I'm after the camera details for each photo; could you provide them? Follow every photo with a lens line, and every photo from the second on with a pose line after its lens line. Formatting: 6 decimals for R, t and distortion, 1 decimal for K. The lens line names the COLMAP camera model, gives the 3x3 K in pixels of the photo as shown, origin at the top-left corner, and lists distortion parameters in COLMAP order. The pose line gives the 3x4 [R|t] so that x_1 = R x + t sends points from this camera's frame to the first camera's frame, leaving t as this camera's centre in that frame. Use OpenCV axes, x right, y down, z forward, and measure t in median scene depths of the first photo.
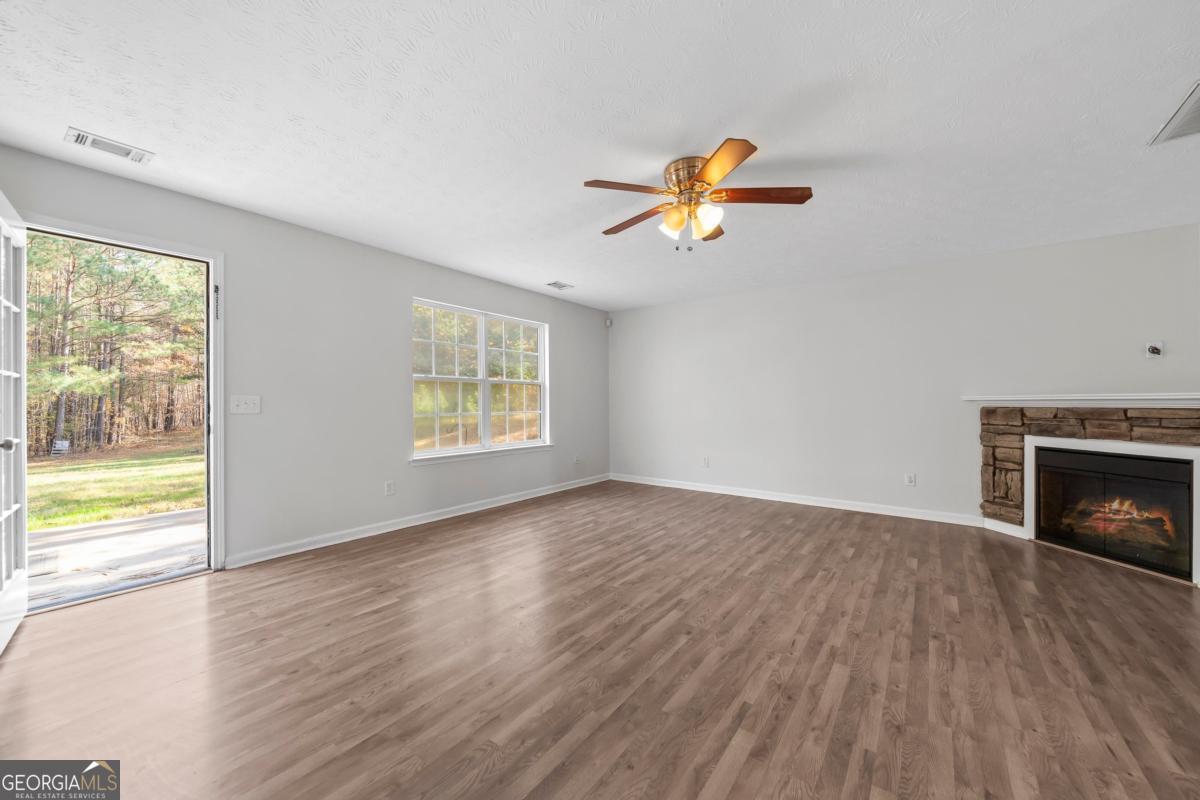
lens RADIAL K [[445.8, 0, 600.0], [0, 445.8, 403.2], [0, 0, 1]] dist [-0.000875, -0.000149]
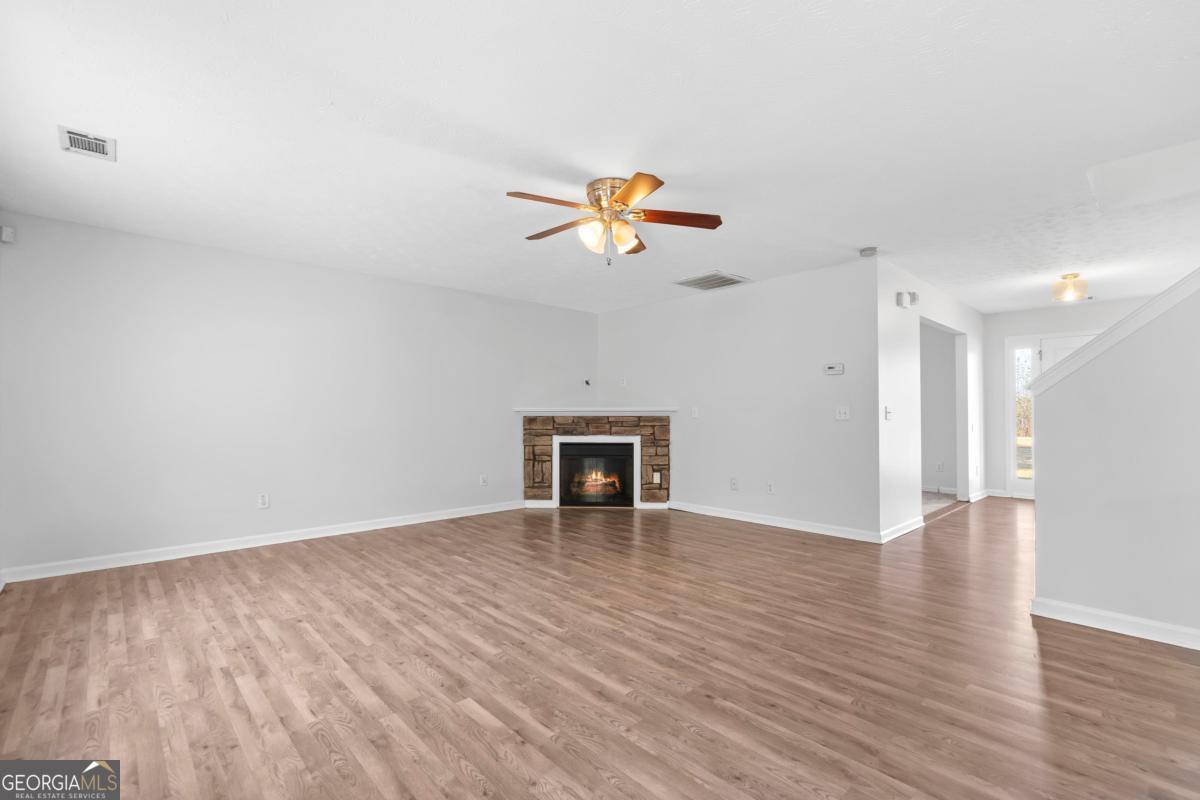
lens RADIAL K [[524.9, 0, 600.0], [0, 524.9, 401.8], [0, 0, 1]] dist [0.005327, -0.000191]
pose [[0.175994, 0.022991, 0.984123, -0.741764], [0.001278, 0.999721, -0.023584, 0.003516], [-0.984390, 0.005408, 0.175916, 0.601570]]
